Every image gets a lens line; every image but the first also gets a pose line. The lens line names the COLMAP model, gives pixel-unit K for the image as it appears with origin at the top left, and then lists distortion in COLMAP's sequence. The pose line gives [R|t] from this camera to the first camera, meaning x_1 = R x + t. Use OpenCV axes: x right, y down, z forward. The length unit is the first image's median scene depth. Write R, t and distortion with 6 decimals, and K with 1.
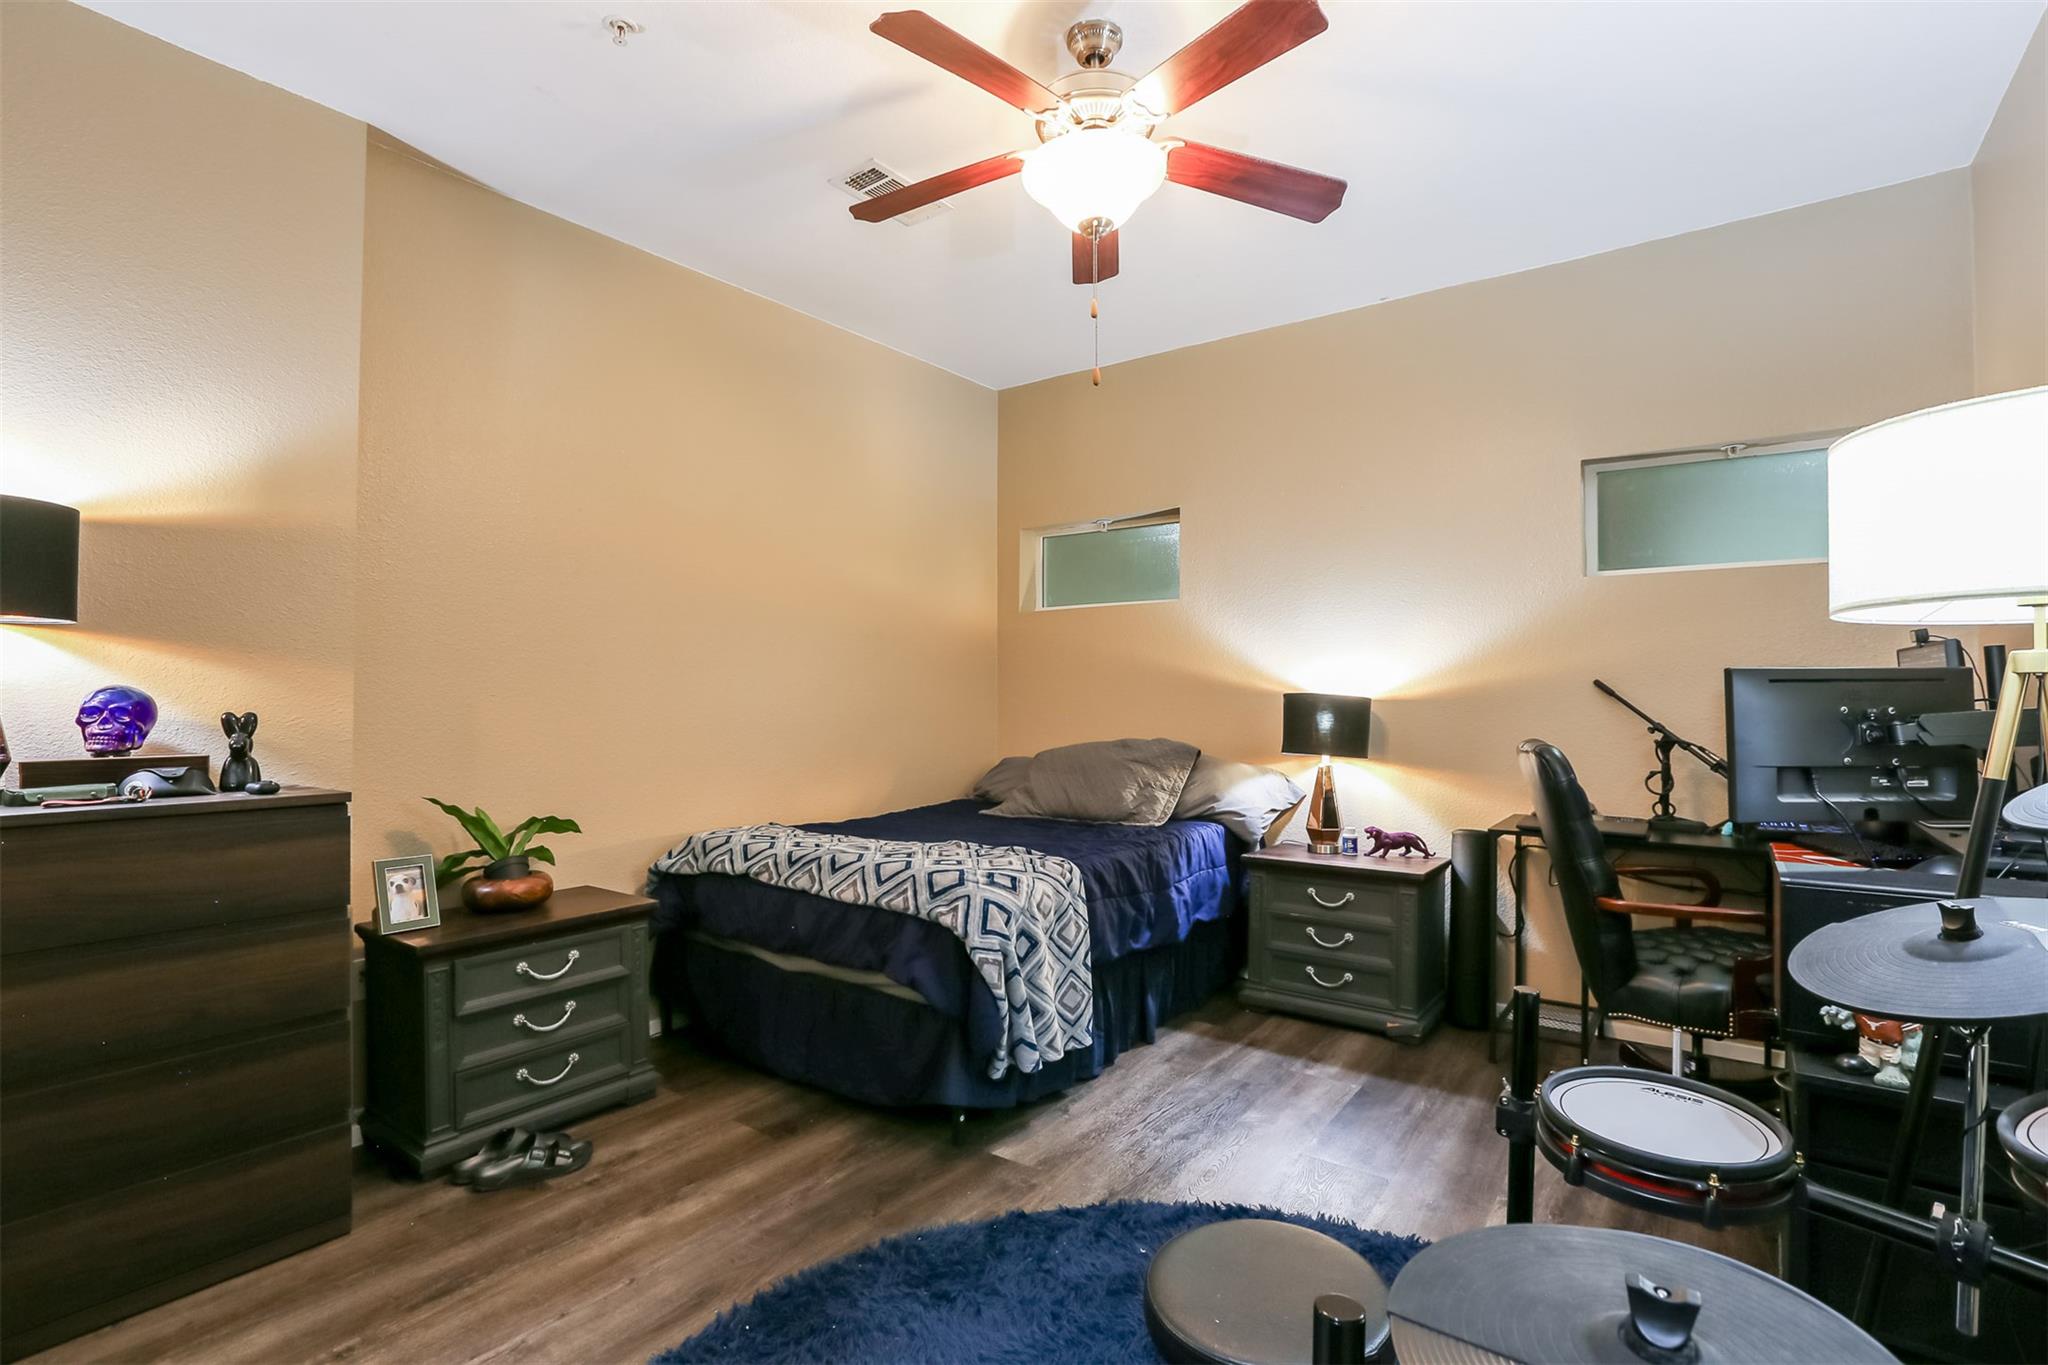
lens RADIAL K [[959.9, 0, 1057.9], [0, 959.9, 676.0], [0, 0, 1]] dist [-0.042154, 0.012047]
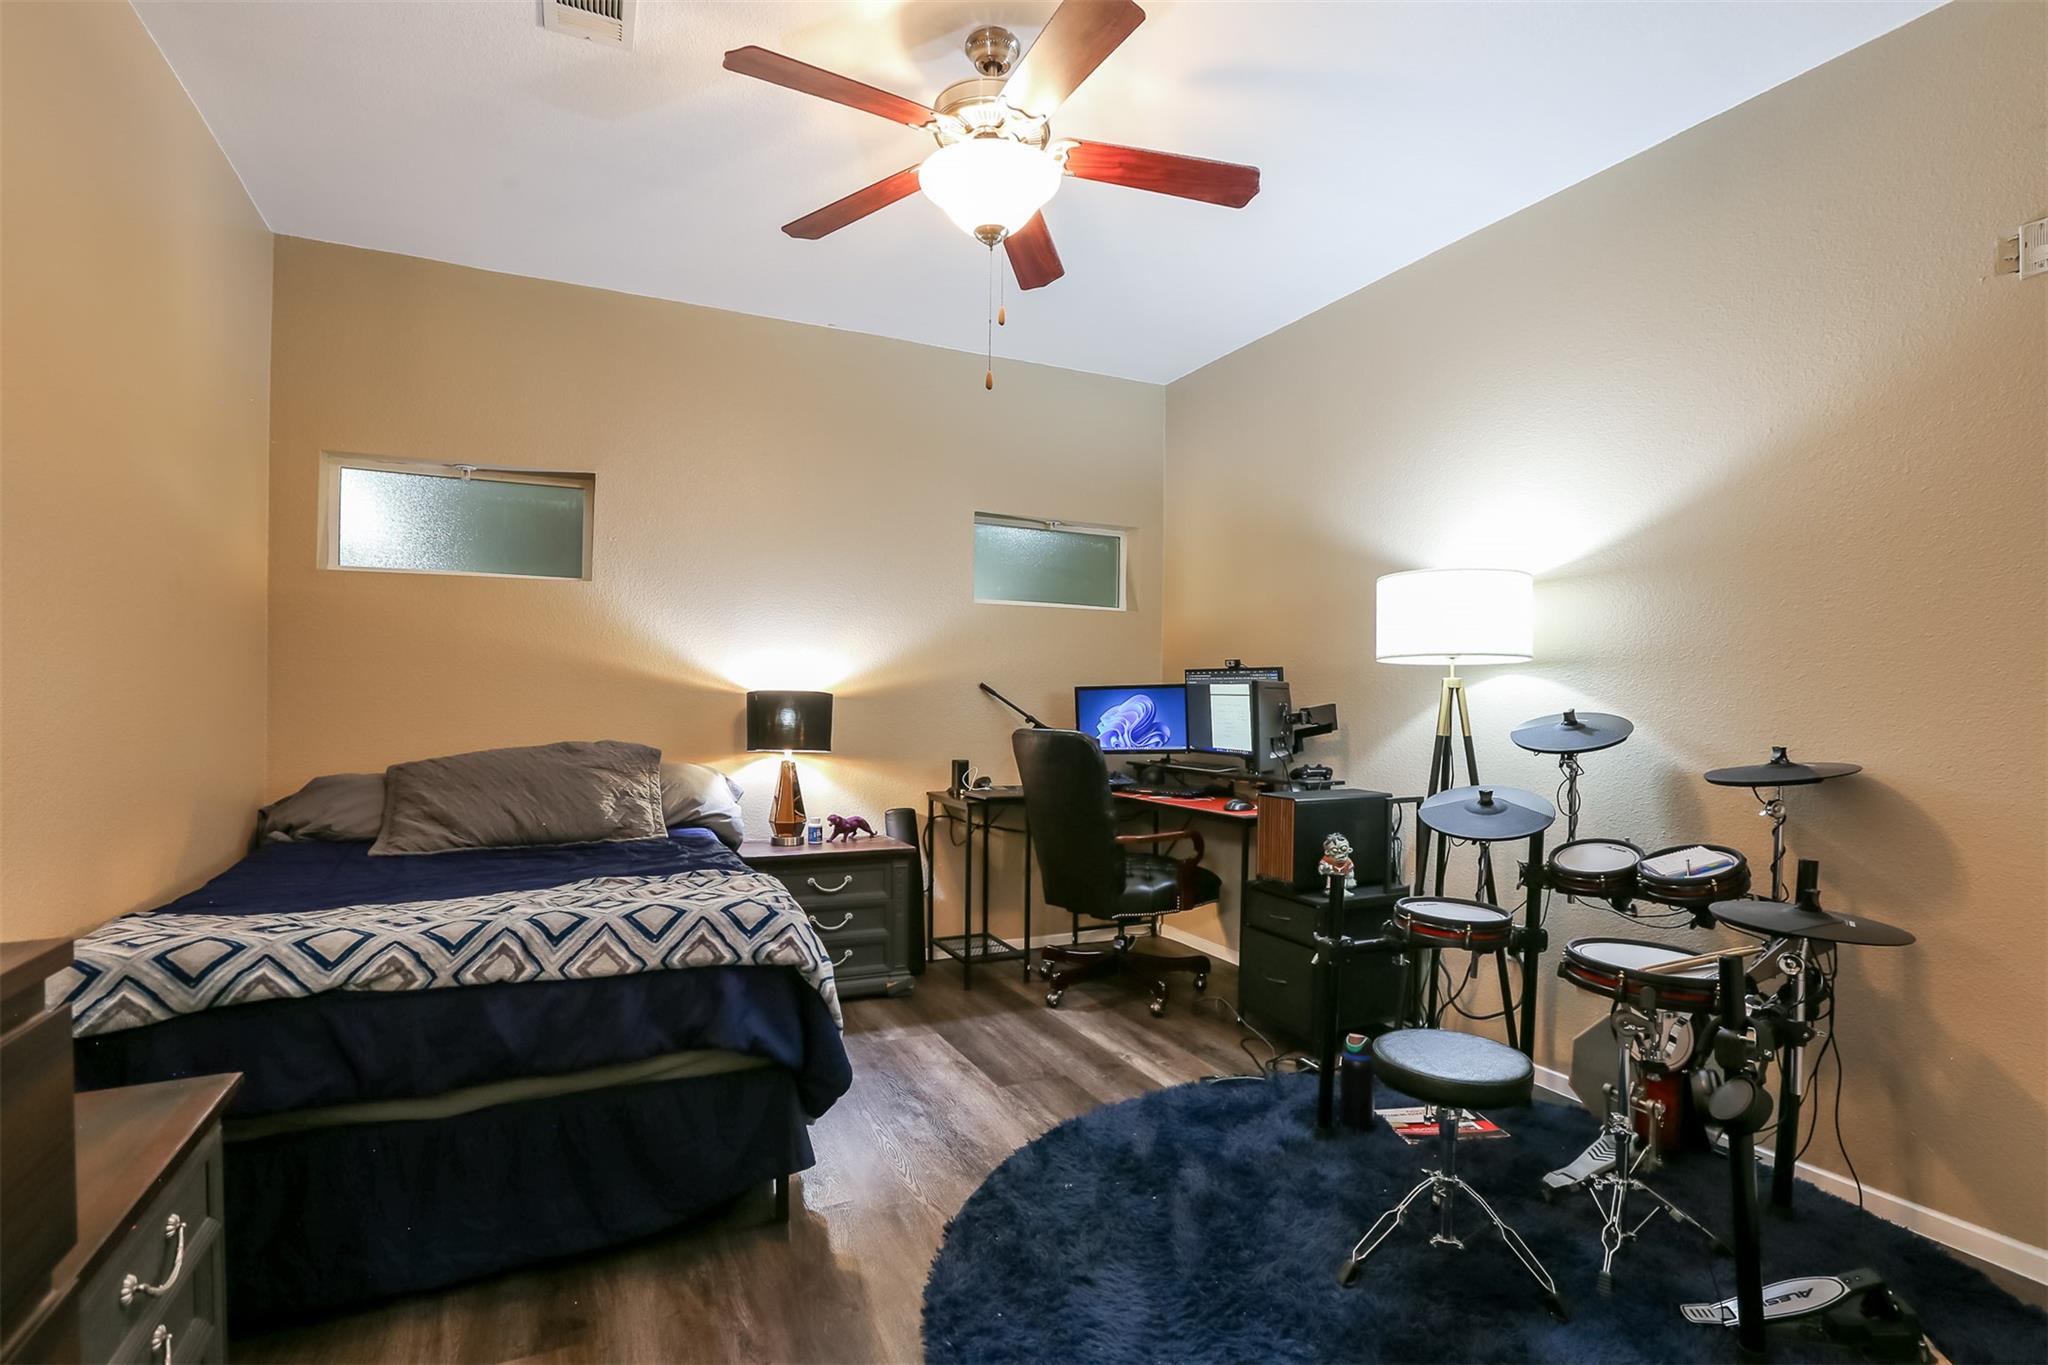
lens RADIAL K [[954.7, 0, 1033.9], [0, 954.7, 700.4], [0, 0, 1]] dist [-0.045623, 0.016392]
pose [[0.474807, 0.003639, 0.880083, -0.519773], [-0.027069, 0.999579, 0.010471, 0.011396], [-0.879674, -0.028795, 0.474705, 0.295390]]
